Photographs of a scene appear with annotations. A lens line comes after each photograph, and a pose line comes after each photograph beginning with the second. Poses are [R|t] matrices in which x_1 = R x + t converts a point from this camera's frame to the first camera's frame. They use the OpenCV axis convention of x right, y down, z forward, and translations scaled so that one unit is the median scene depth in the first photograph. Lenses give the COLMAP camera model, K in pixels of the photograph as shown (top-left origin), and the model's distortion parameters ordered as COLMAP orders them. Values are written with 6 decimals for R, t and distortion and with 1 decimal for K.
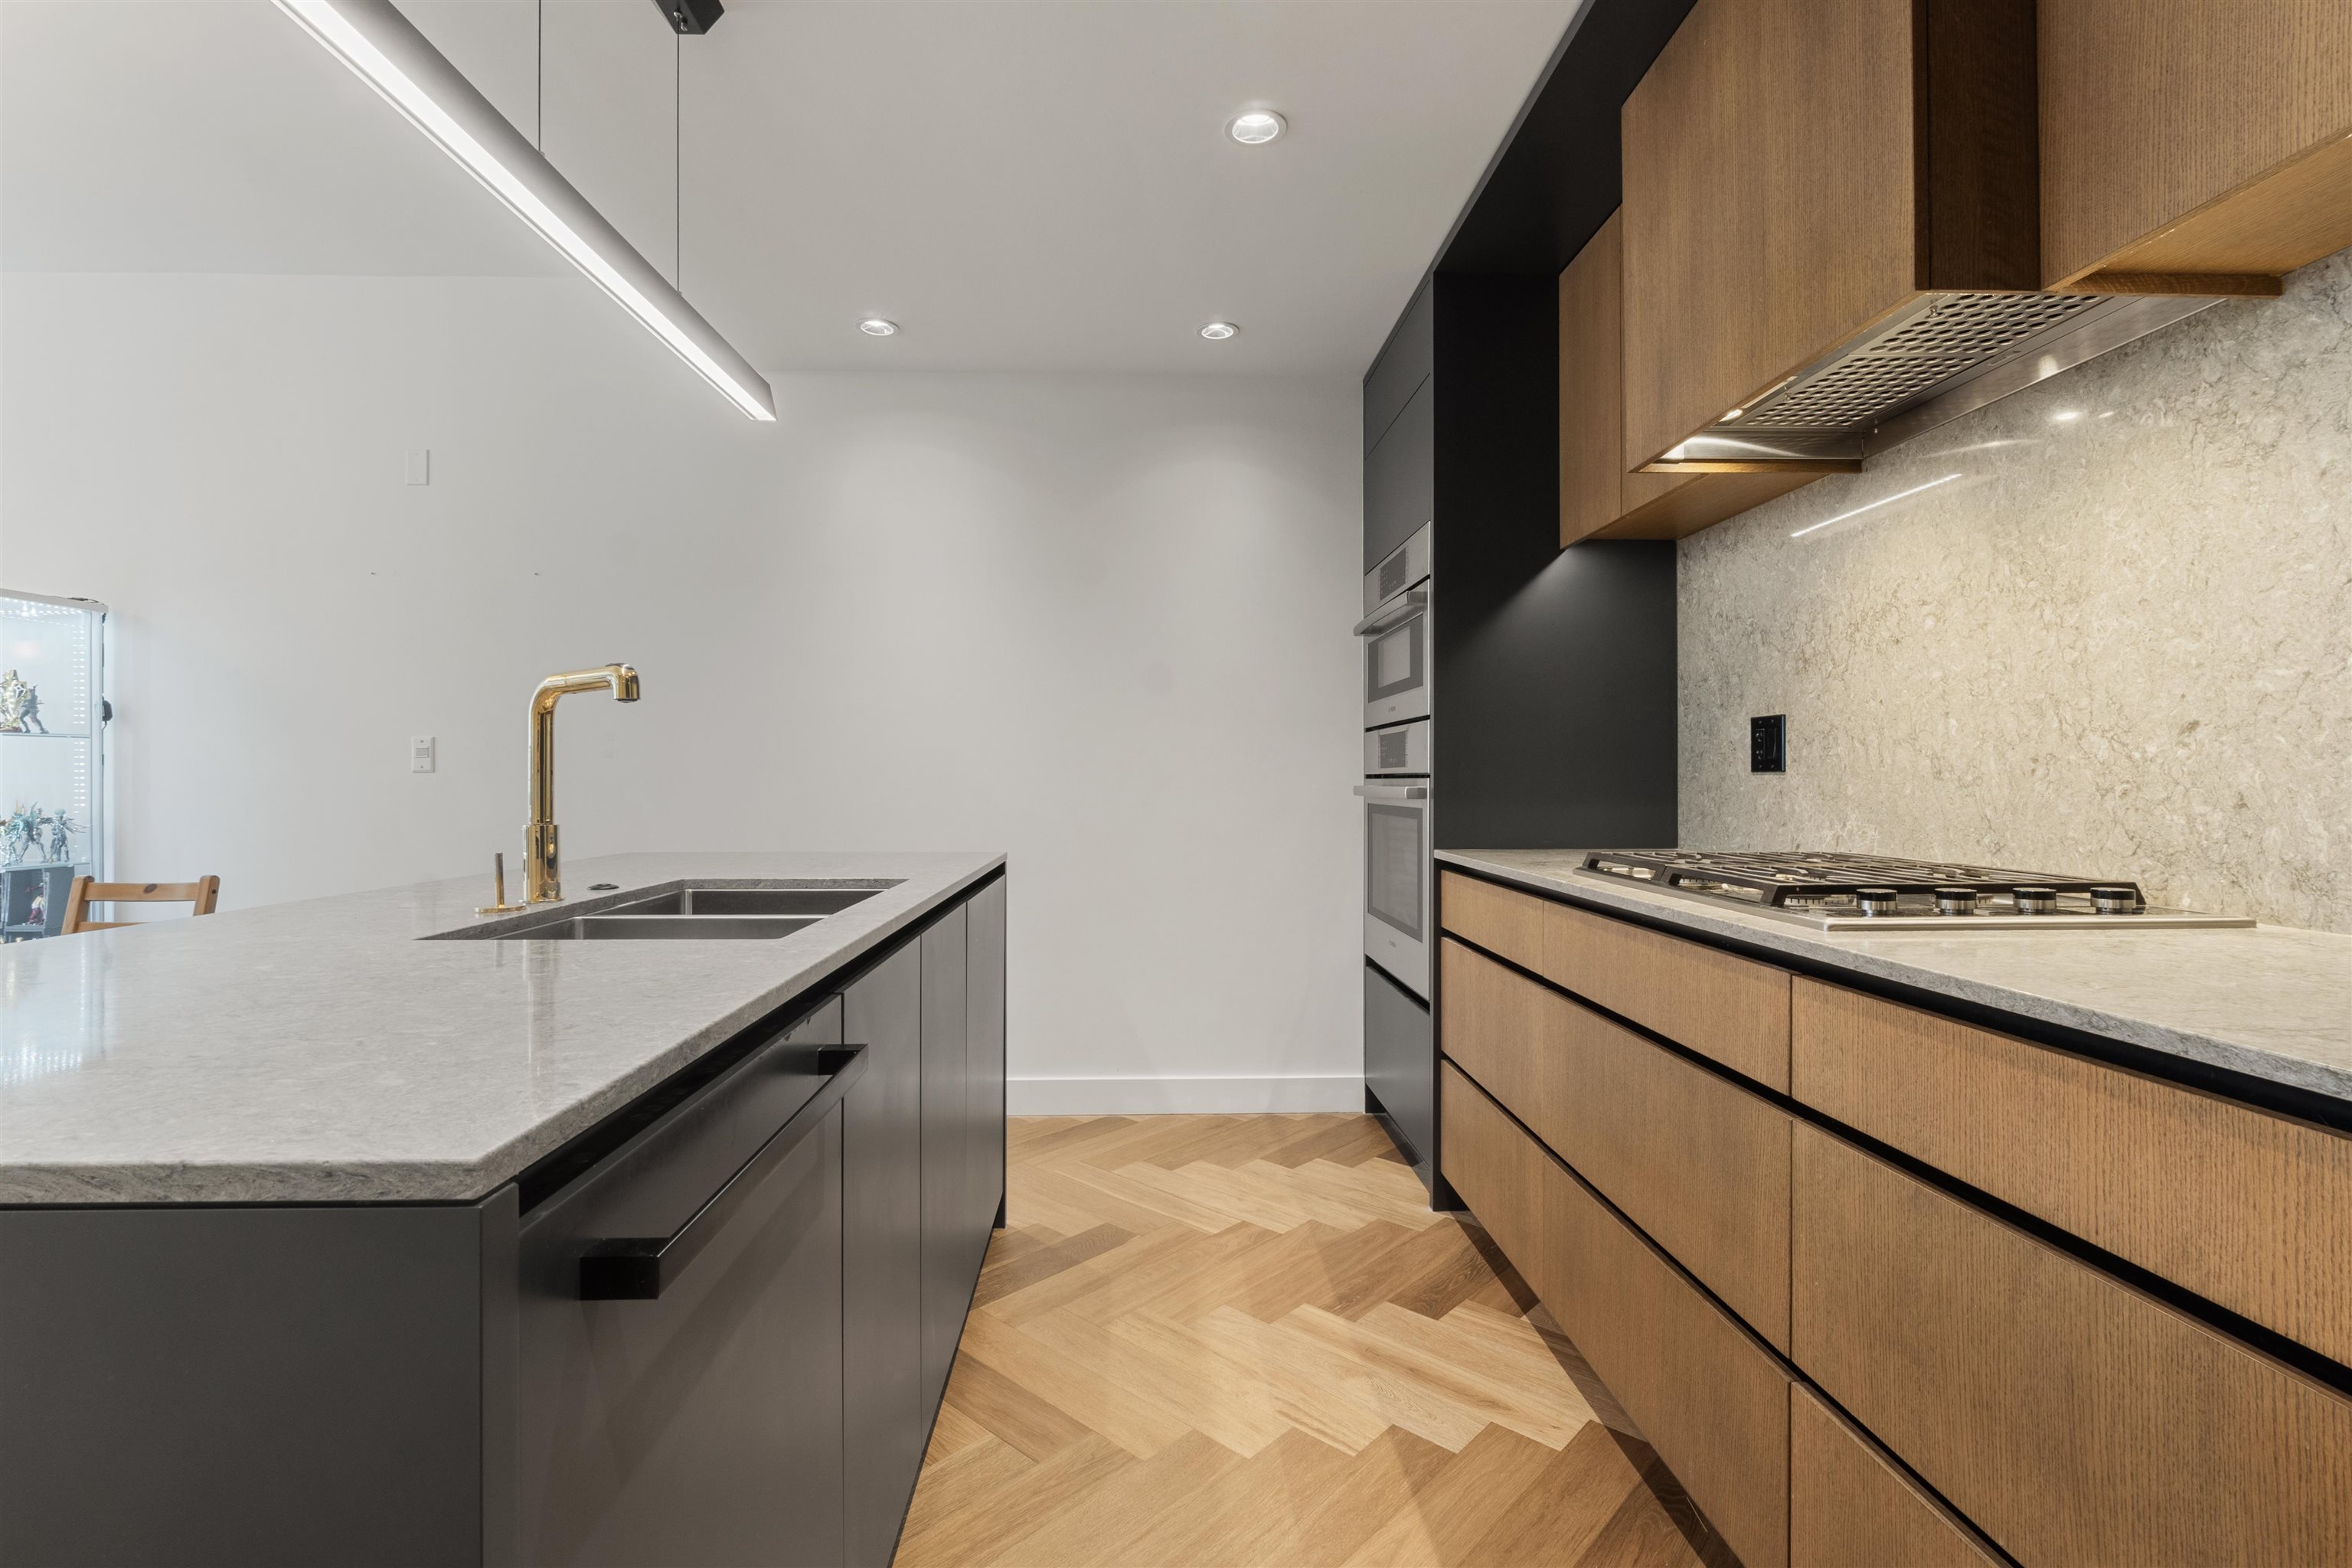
lens RADIAL K [[1097.7, 0, 1176.0], [0, 1097.7, 784.0], [0, 0, 1]] dist [-0.008404, -0.000046]
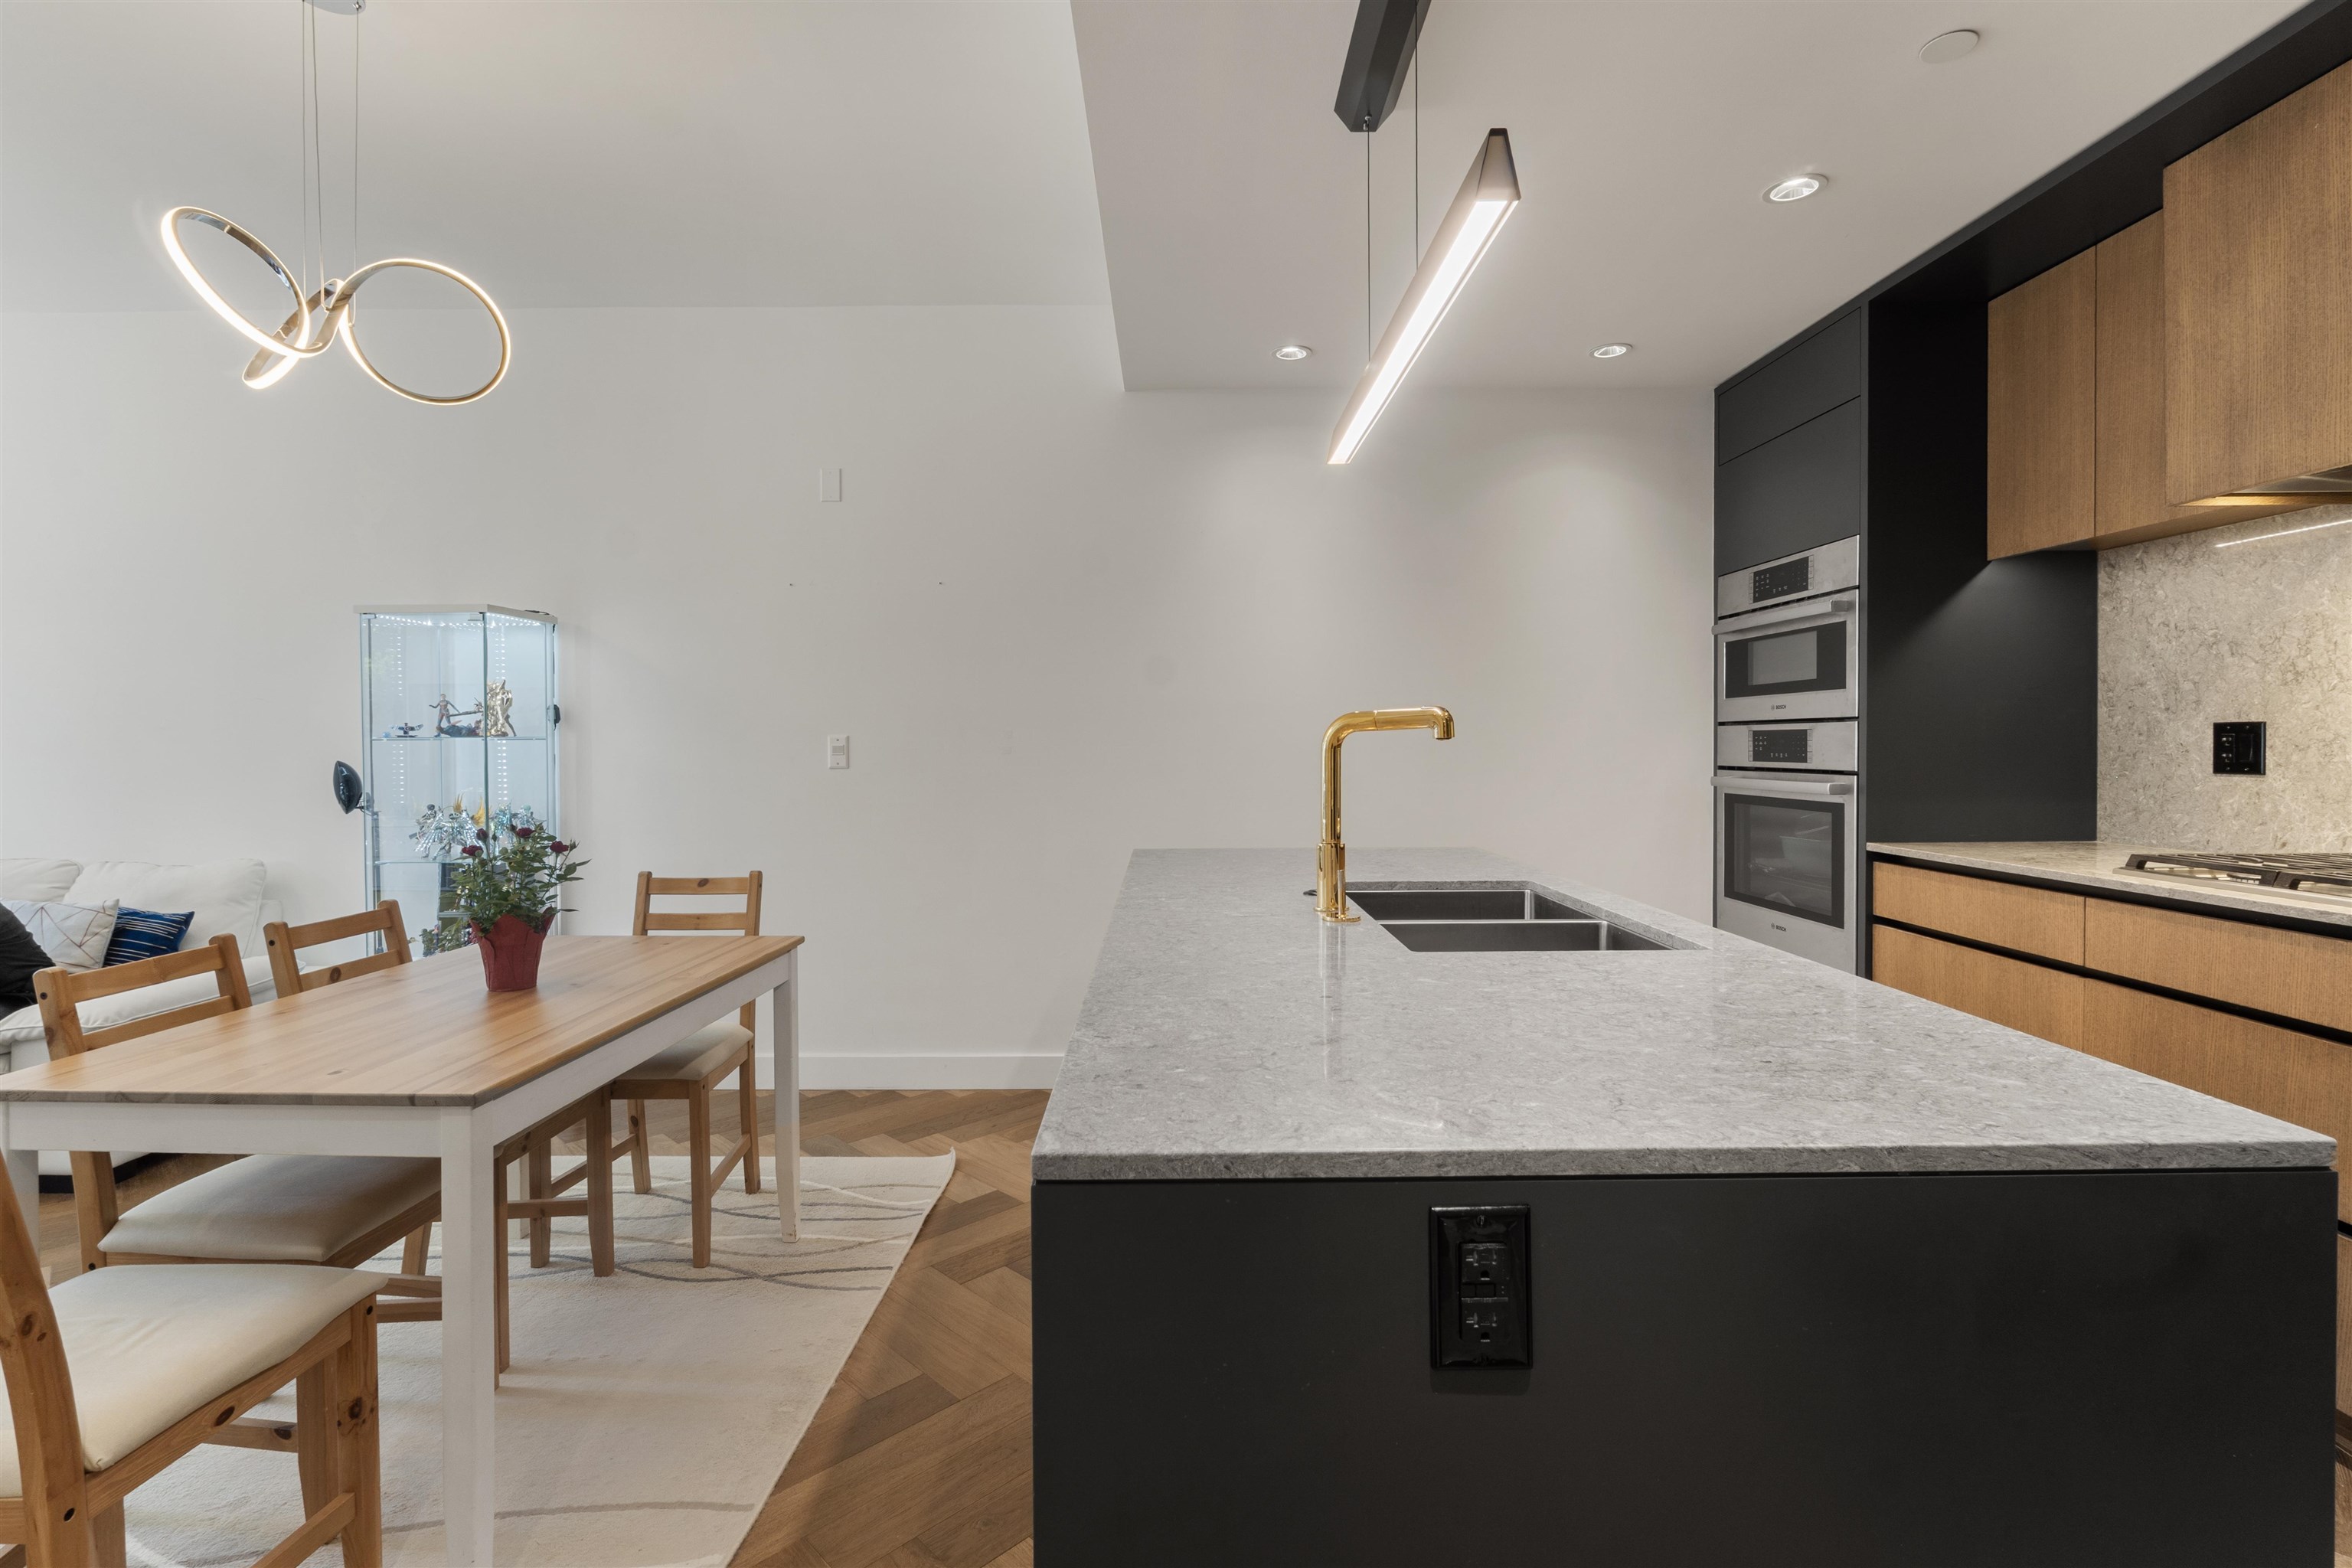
lens RADIAL K [[1106.5, 0, 1165.6], [0, 1106.5, 761.6], [0, 0, 1]] dist [-0.009301, 0.001430]
pose [[0.999357, -0.005393, -0.035452, -0.639110], [0.005837, 0.999906, 0.012430, -0.057449], [0.035382, -0.012629, 0.999294, -0.155868]]
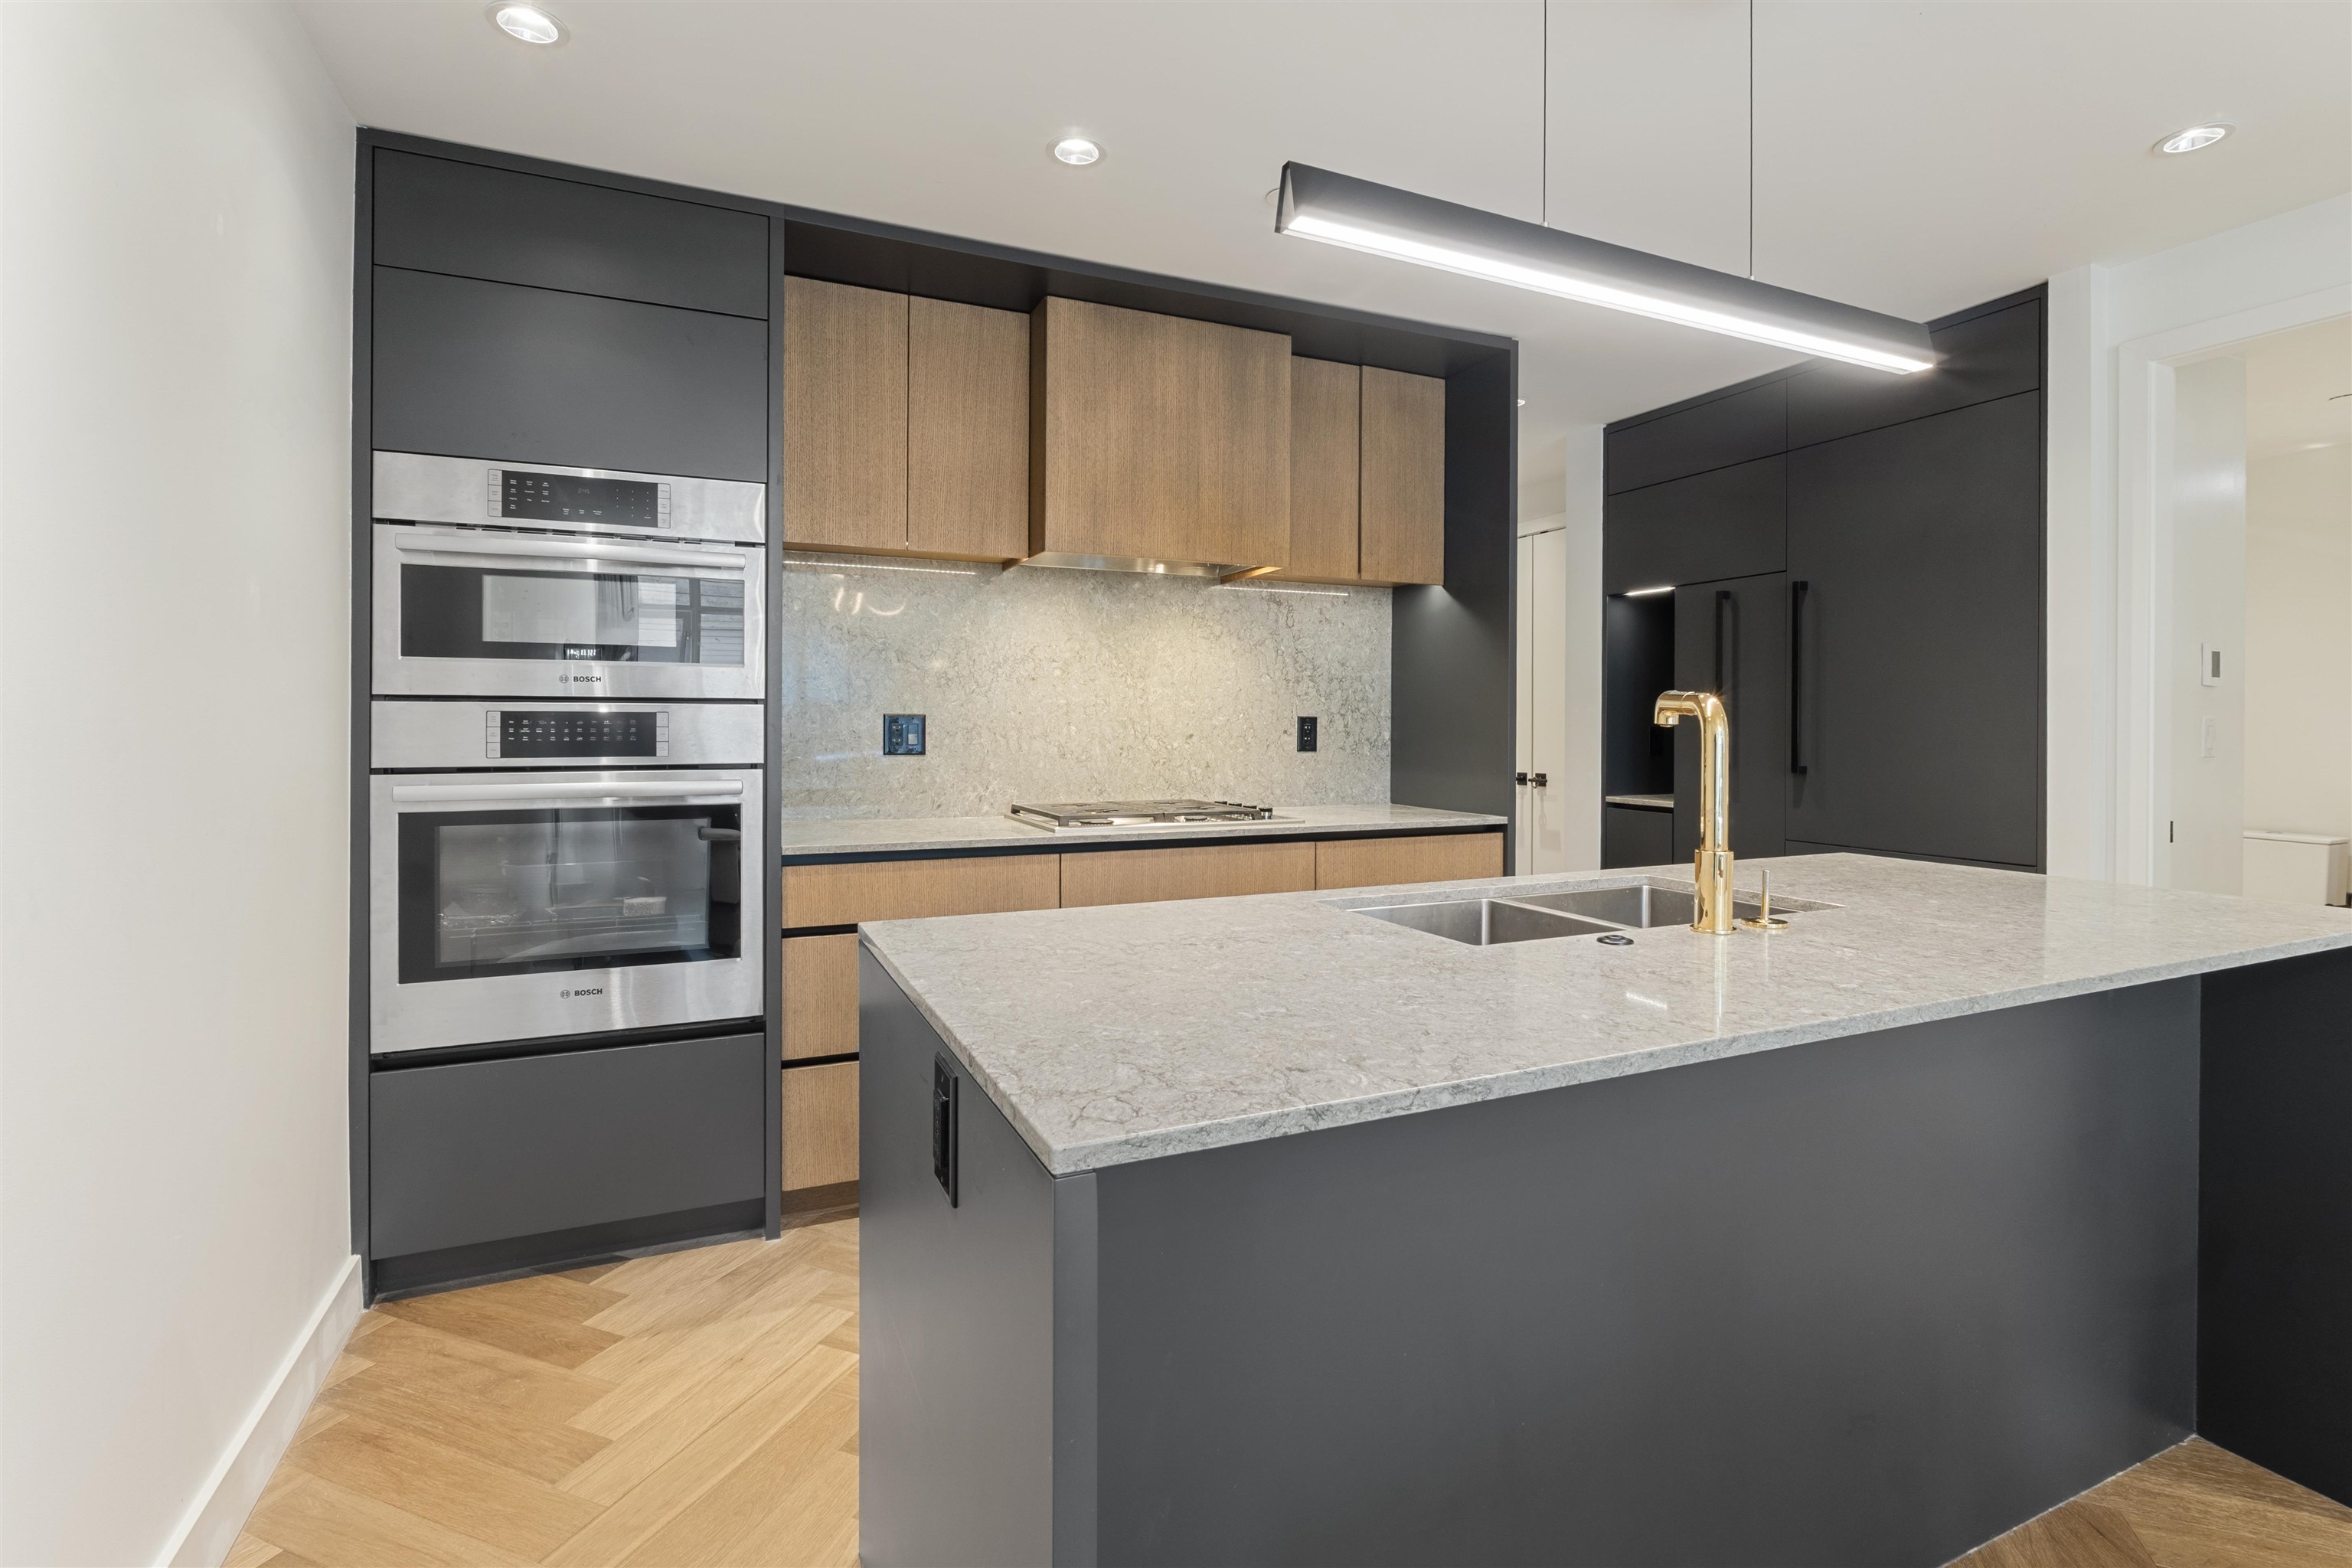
lens RADIAL K [[1077.2, 0, 1190.0], [0, 1077.2, 729.0], [0, 0, 1]] dist [-0.001910, -0.000037]
pose [[-0.379118, -0.003845, 0.925341, -1.133530], [0.000834, 0.999990, 0.004498, -0.065821], [-0.925348, 0.002477, -0.379110, 1.586756]]
